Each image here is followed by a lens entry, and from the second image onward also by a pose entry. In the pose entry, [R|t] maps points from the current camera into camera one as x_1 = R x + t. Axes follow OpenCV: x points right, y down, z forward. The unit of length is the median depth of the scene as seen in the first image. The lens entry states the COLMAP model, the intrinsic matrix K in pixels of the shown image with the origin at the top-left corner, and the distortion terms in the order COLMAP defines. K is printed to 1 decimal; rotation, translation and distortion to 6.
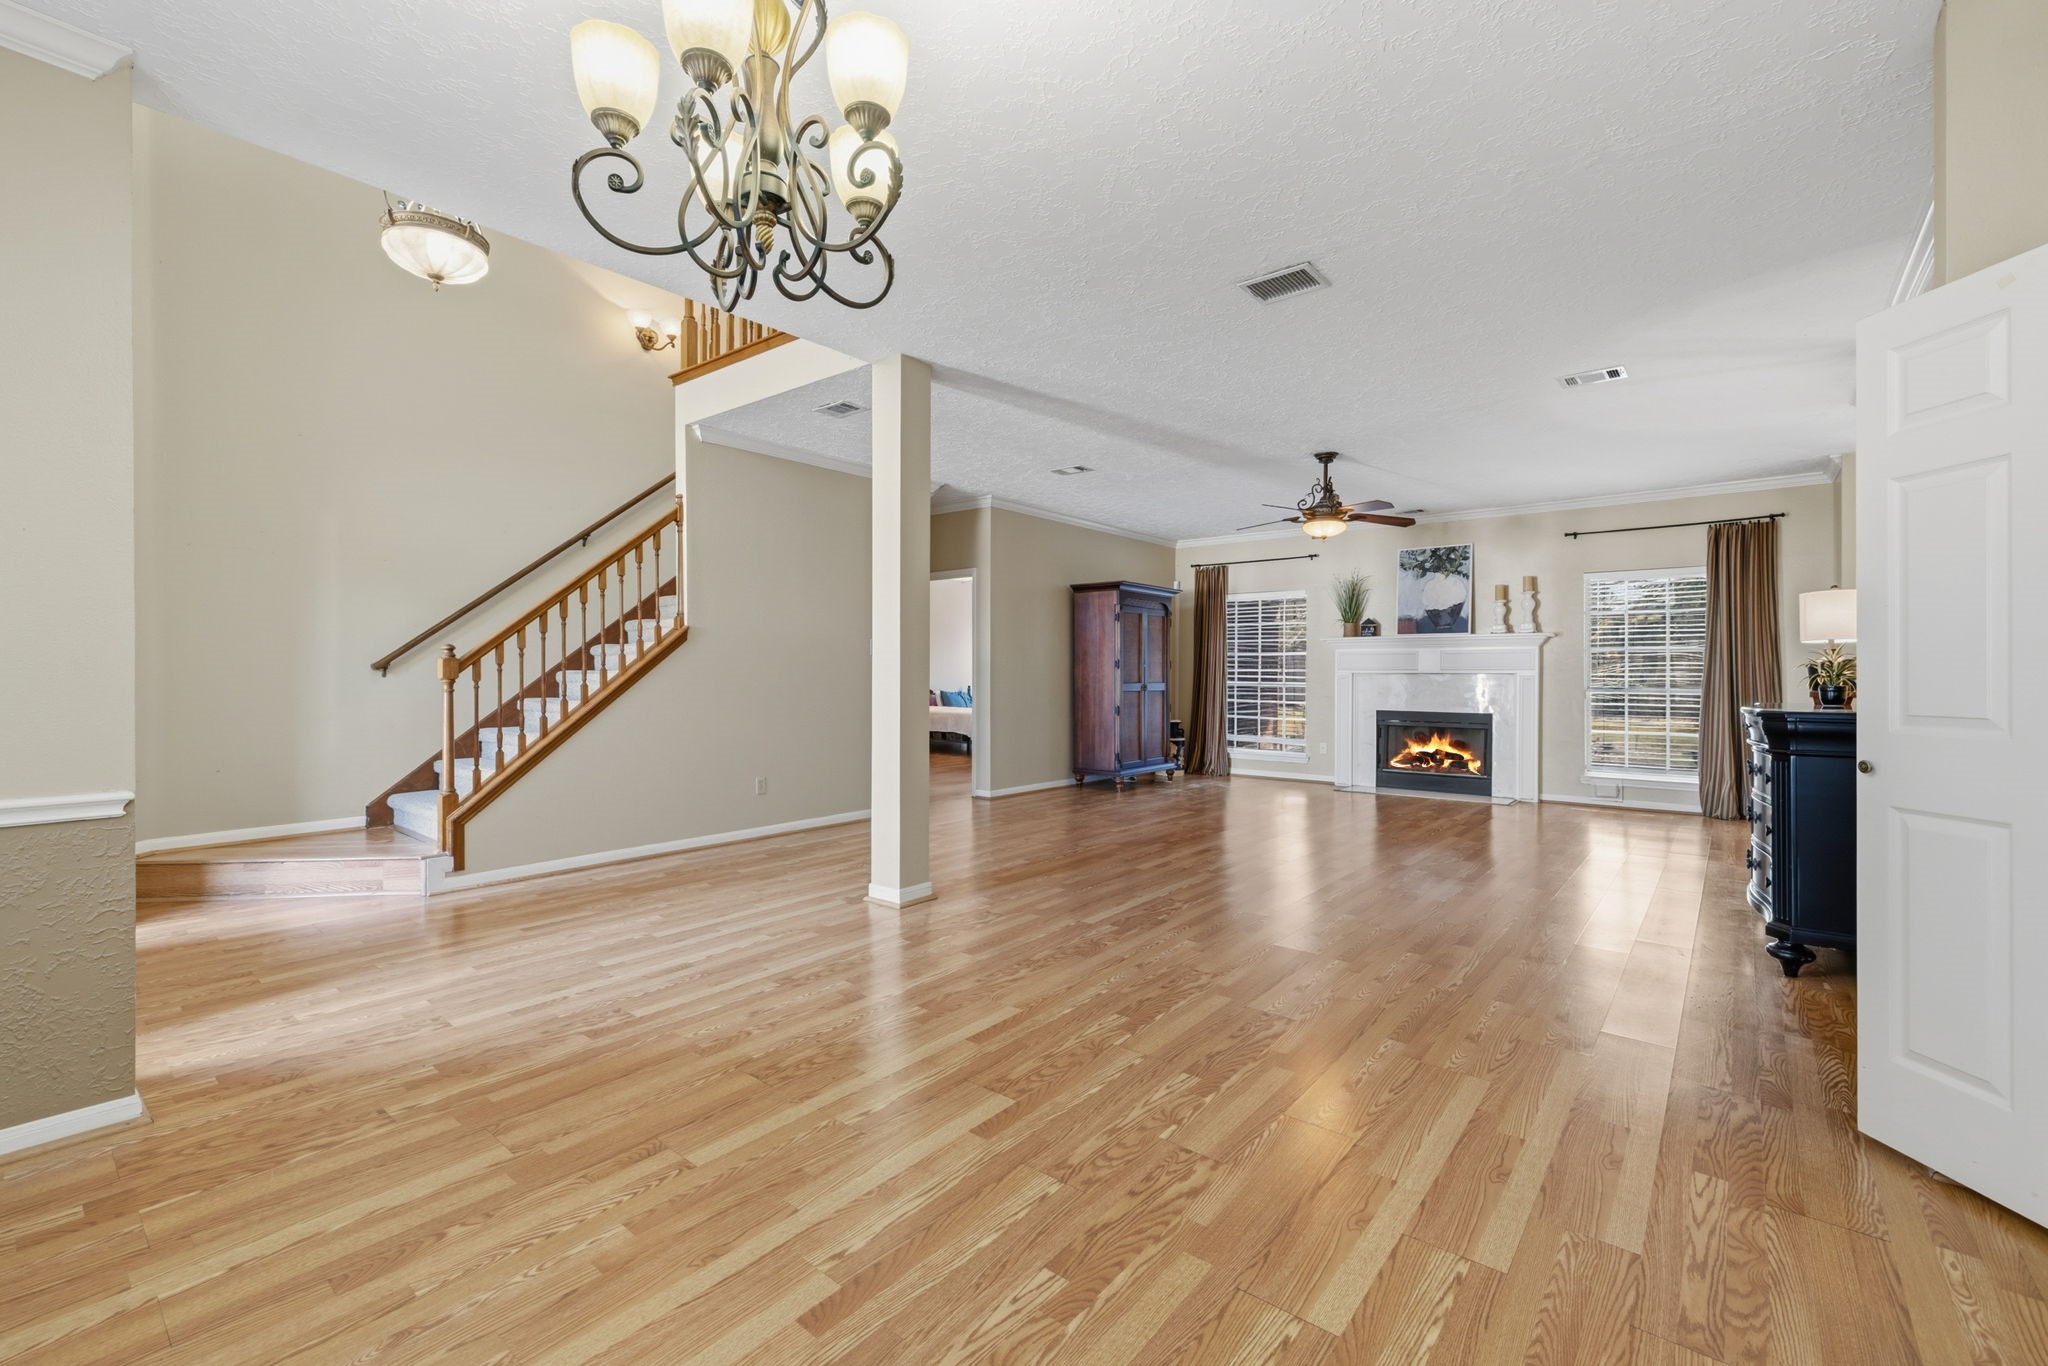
lens RADIAL K [[855.8, 0, 1025.4], [0, 855.8, 673.9], [0, 0, 1]] dist [-0.001578, 0.000278]
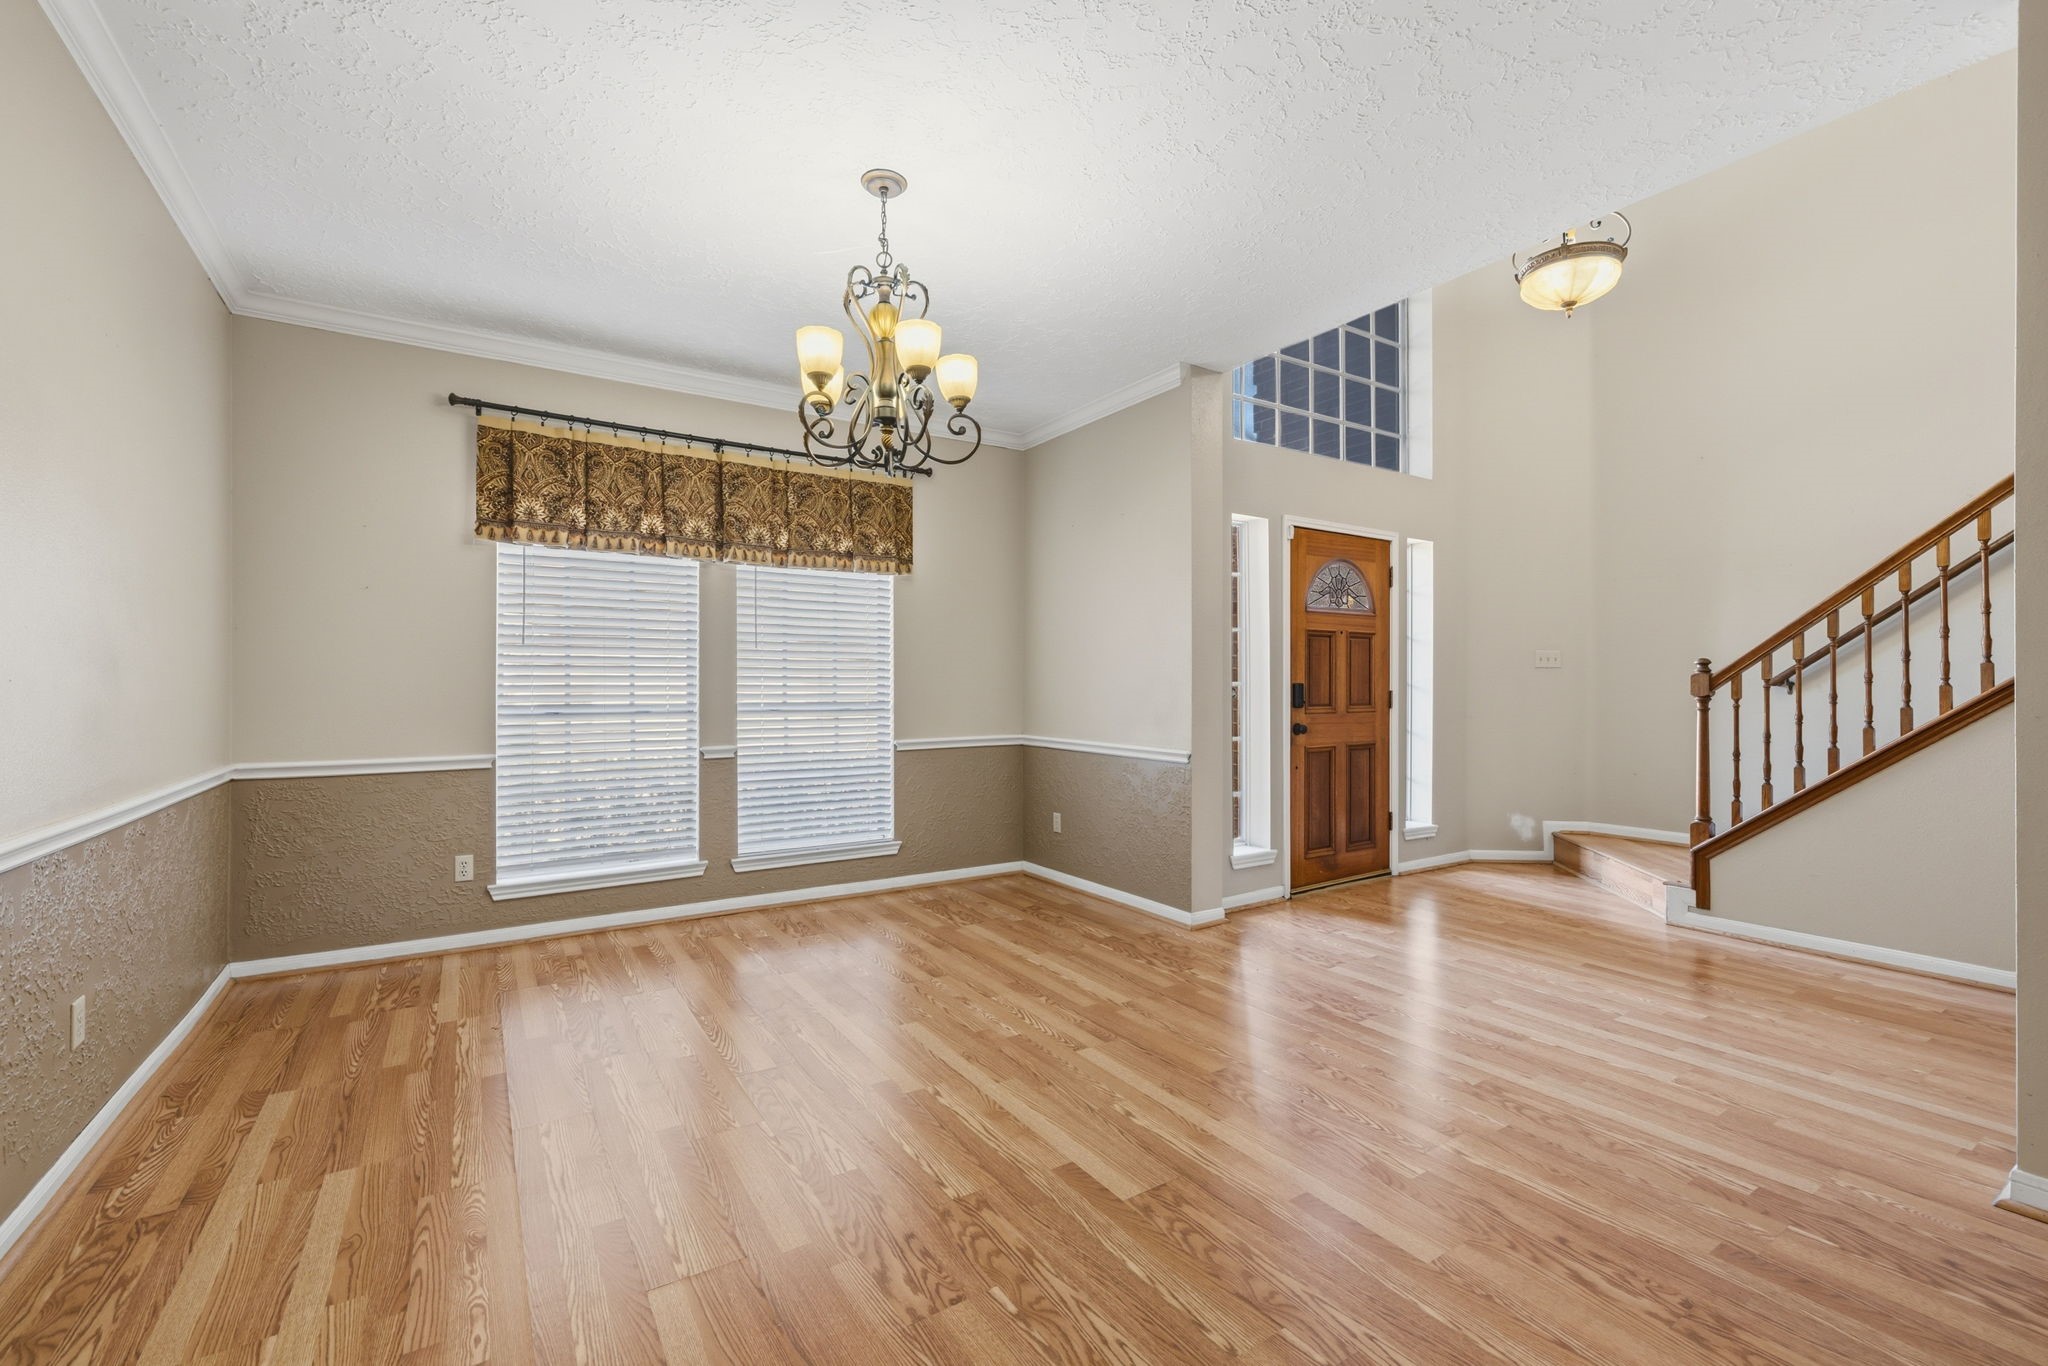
lens RADIAL K [[855.8, 0, 1018.0], [0, 855.8, 678.5], [0, 0, 1]] dist [-0.001578, 0.000278]
pose [[-0.300930, -0.006142, -0.953626, 0.819478], [-0.005394, 0.999974, -0.004738, -0.009655], [0.953631, 0.003718, -0.300956, 1.142394]]
